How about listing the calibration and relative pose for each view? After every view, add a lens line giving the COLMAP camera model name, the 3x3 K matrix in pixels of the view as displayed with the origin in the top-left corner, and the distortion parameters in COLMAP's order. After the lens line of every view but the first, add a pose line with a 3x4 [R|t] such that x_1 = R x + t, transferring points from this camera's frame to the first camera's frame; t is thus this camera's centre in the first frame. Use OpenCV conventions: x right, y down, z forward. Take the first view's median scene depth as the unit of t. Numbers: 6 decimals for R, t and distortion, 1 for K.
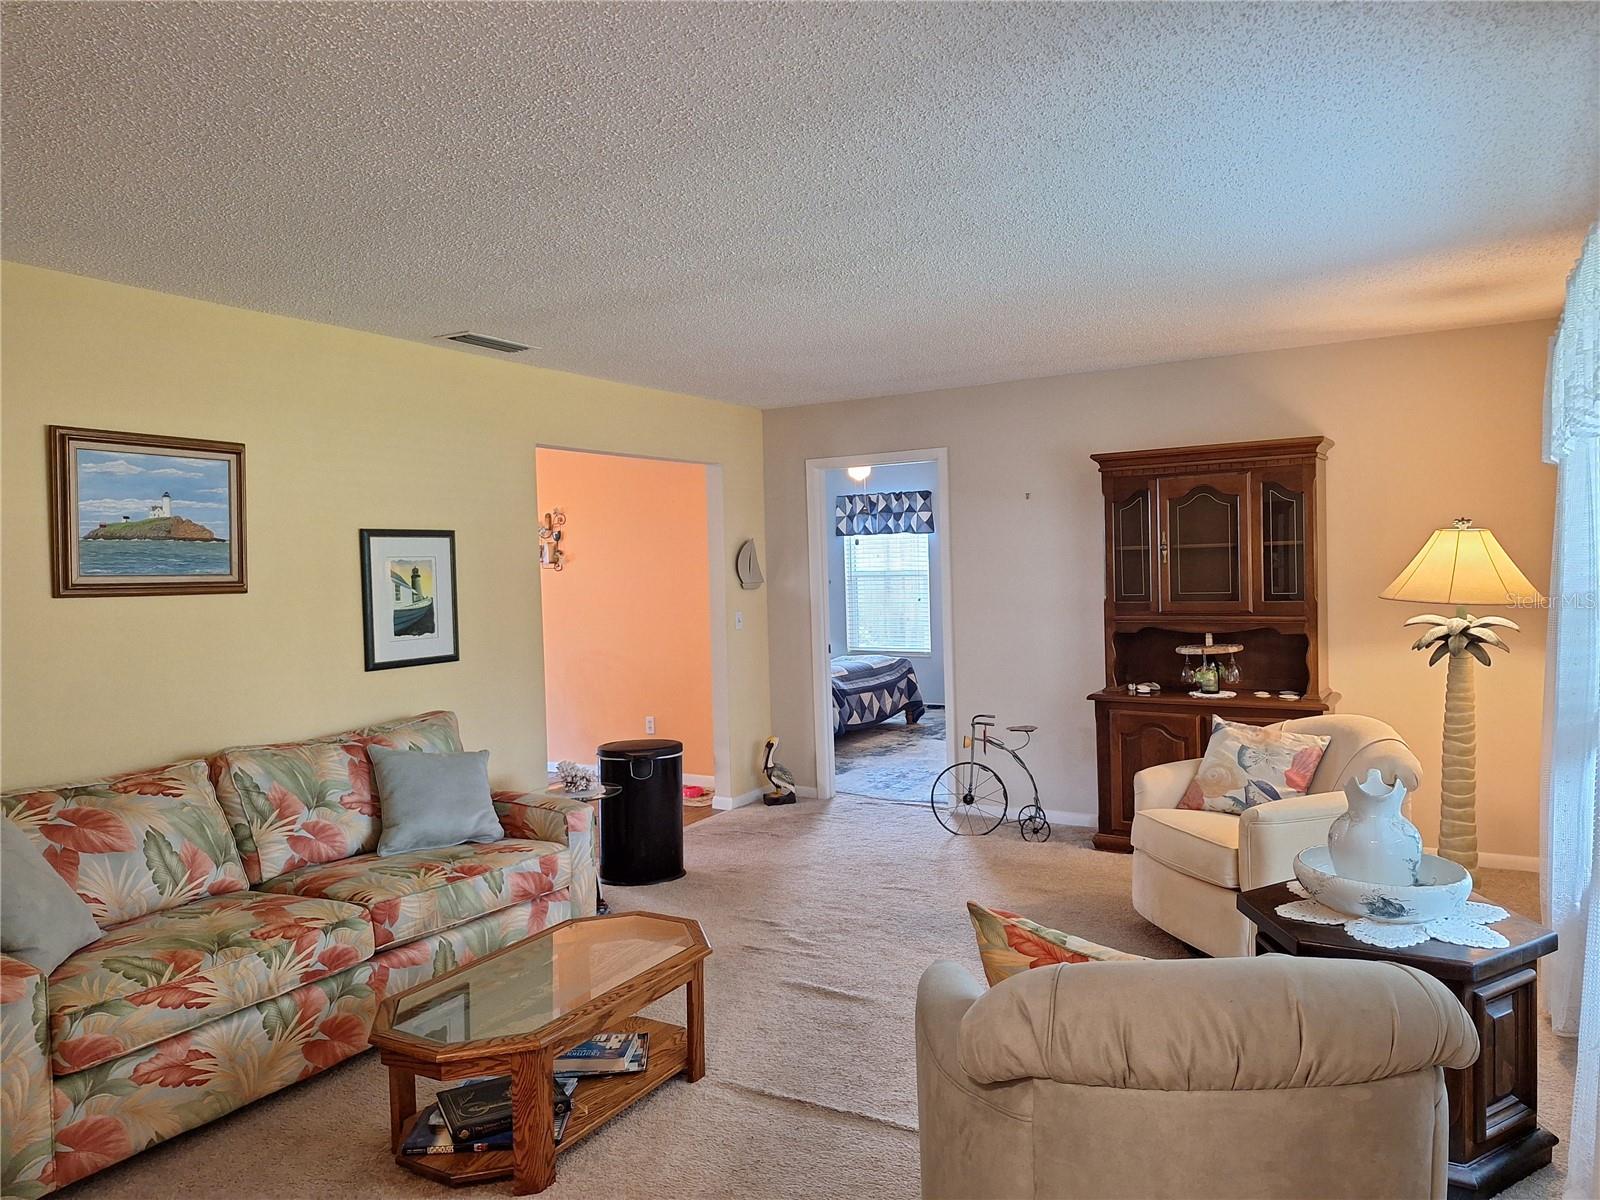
lens RADIAL K [[1118.4, 0, 800.5], [0, 1118.4, 594.6], [0, 0, 1]] dist [0.087379, -0.055175]
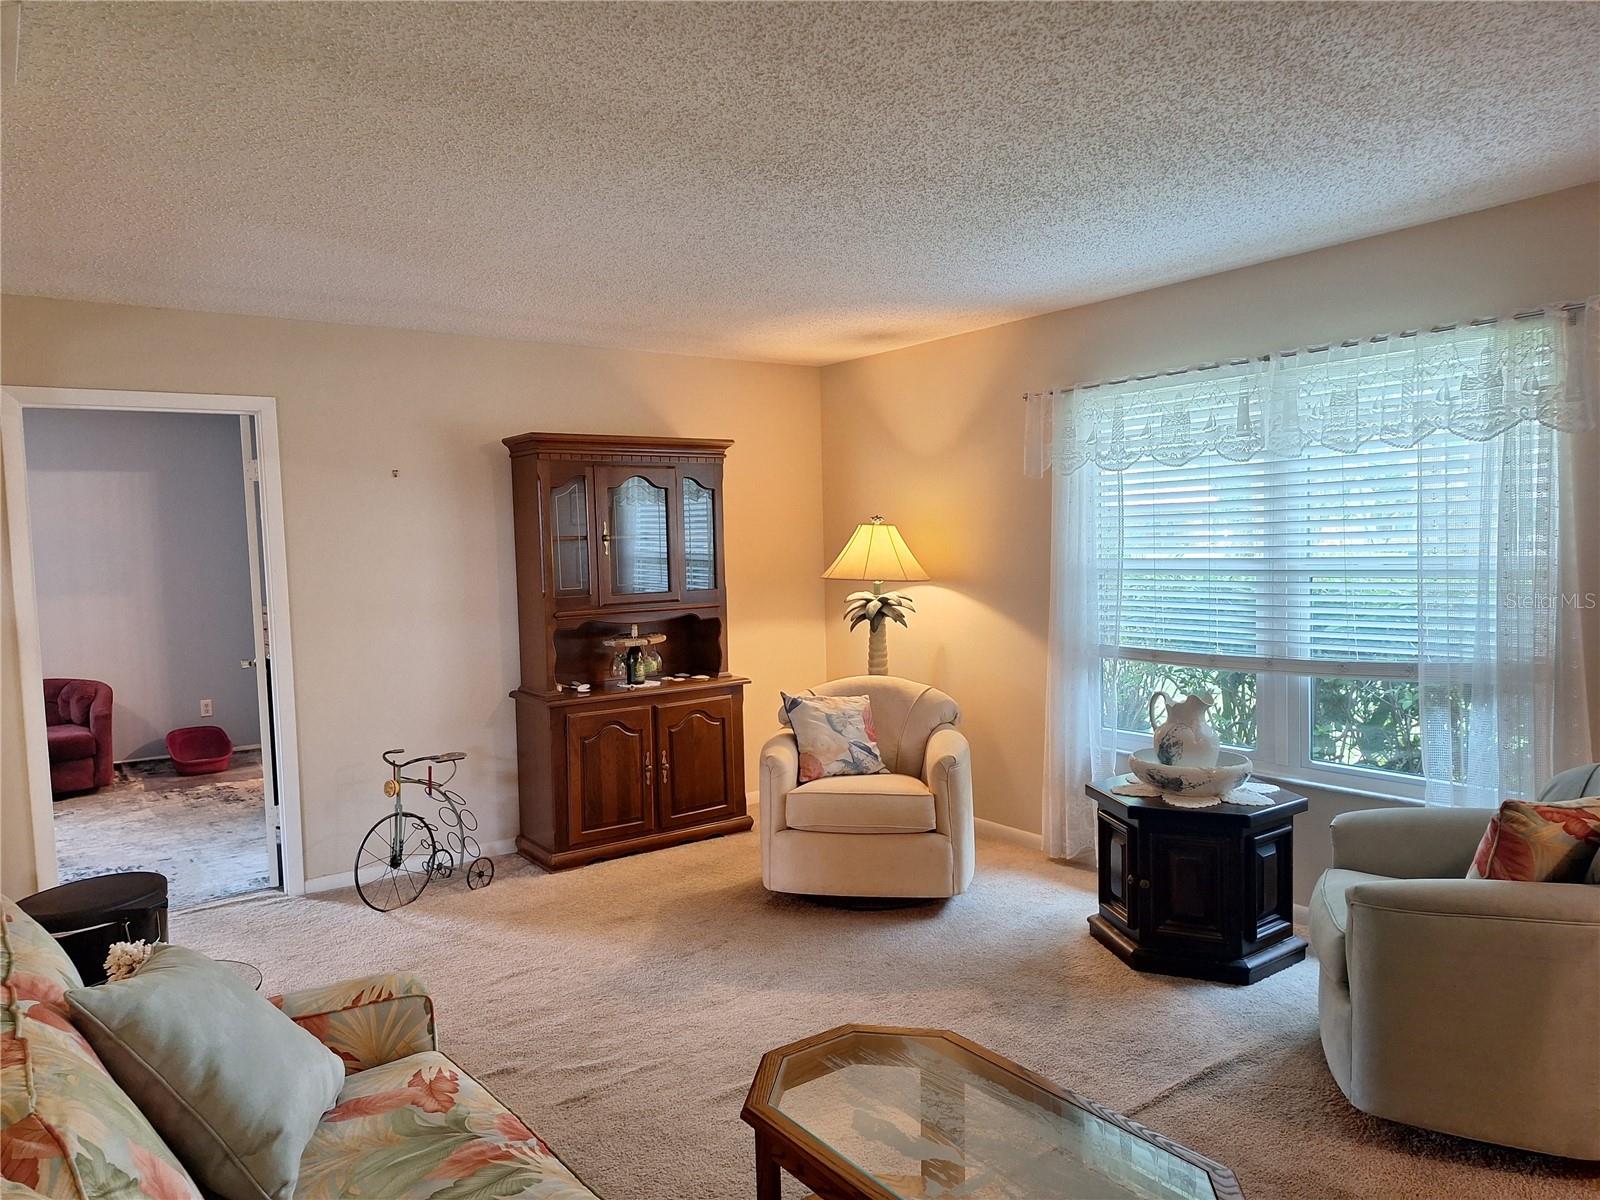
lens RADIAL K [[1118.4, 0, 791.7], [0, 1118.4, 613.3], [0, 0, 1]] dist [0.087379, -0.055175]
pose [[0.394581, -0.042557, 0.917875, -0.504448], [0.045118, 0.998619, 0.026905, 0.003676], [-0.917753, 0.030796, 0.395957, 0.488347]]
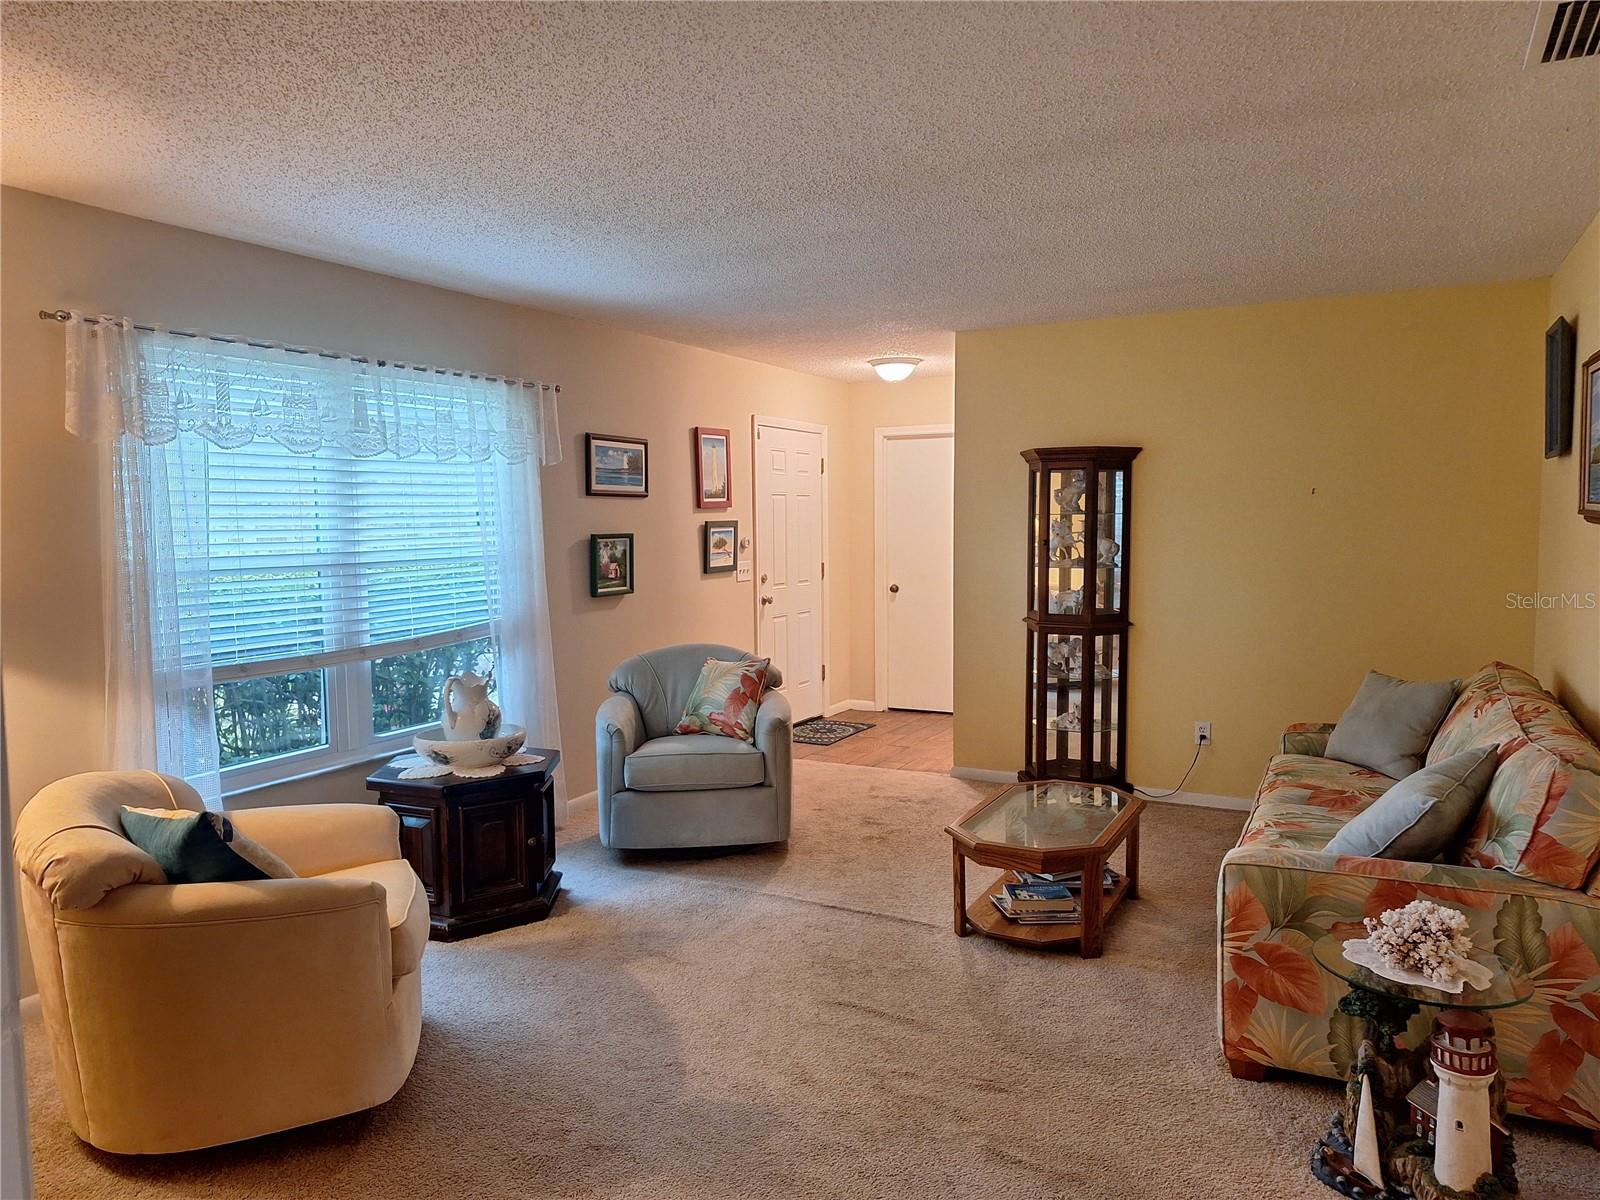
lens RADIAL K [[1118.4, 0, 791.3], [0, 1118.4, 592.2], [0, 0, 1]] dist [0.087379, -0.055175]
pose [[-0.997646, 0.050601, -0.046291, 0.078130], [0.045649, 0.993695, 0.102404, -0.038666], [0.051181, 0.100050, -0.993665, 1.332386]]
